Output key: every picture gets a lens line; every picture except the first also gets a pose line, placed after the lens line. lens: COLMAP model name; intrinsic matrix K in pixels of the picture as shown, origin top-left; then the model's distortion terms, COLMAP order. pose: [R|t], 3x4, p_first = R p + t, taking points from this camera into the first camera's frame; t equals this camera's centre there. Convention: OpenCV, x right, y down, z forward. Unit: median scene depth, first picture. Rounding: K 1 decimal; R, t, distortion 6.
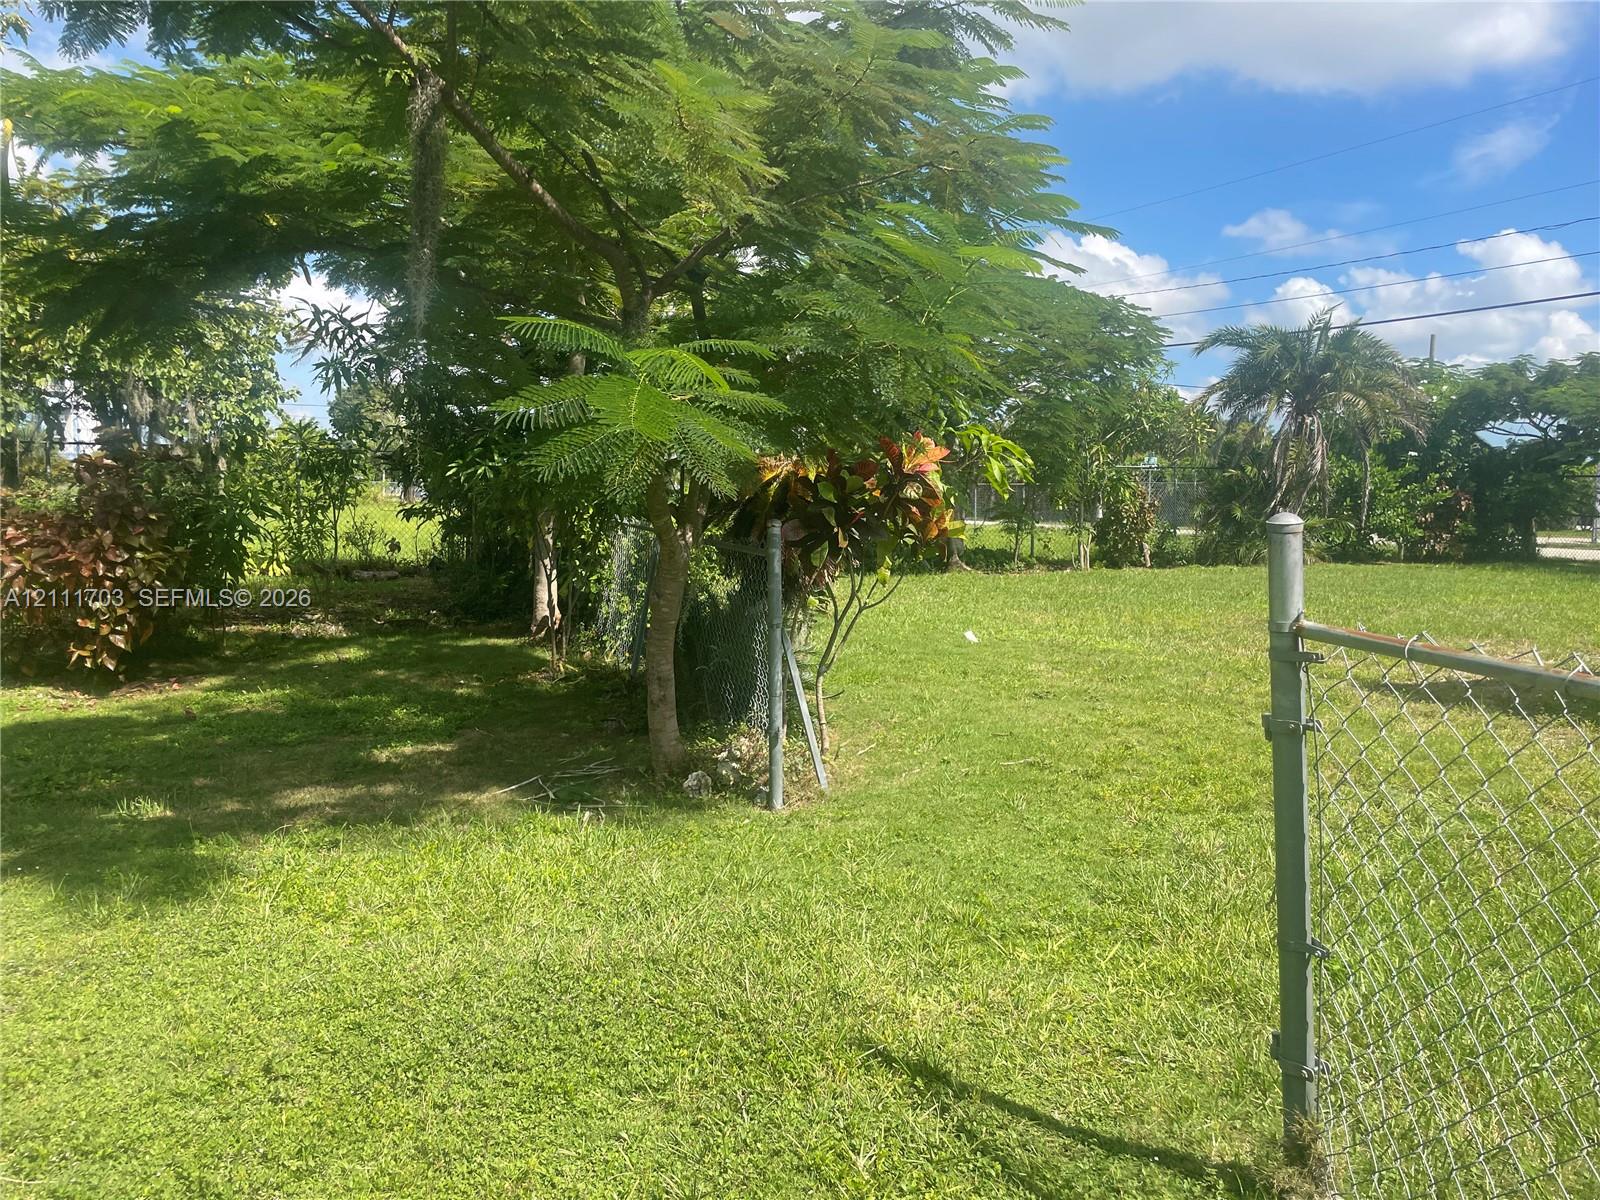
lens RADIAL K [[1203.3, 0, 795.4], [0, 1203.3, 603.6], [0, 0, 1]] dist [0.087033, -0.122020]
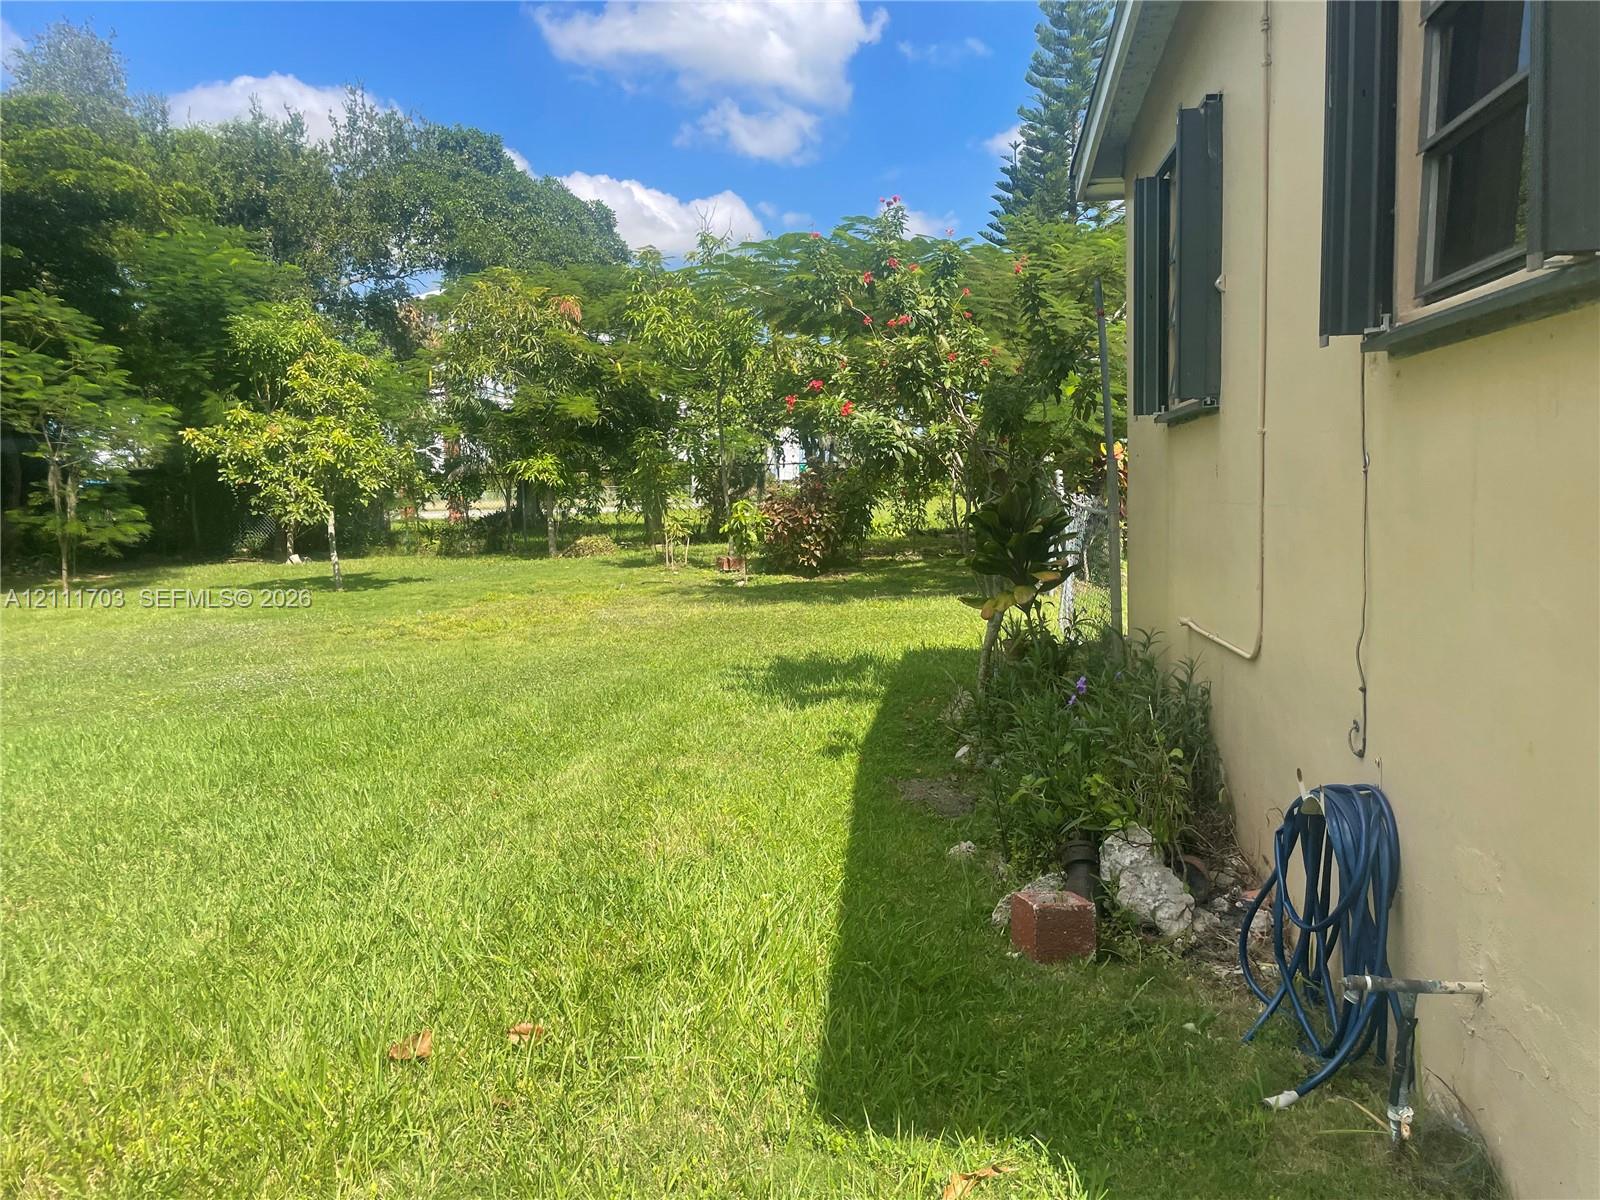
lens RADIAL K [[1212.4, 0, 814.8], [0, 1212.4, 606.2], [0, 0, 1]] dist [0.086056, -0.112370]
pose [[0.878460, 0.003589, -0.477803, 0.595160], [-0.000181, 0.999974, 0.007179, 0.132534], [0.477816, -0.006220, 0.878438, -1.128751]]
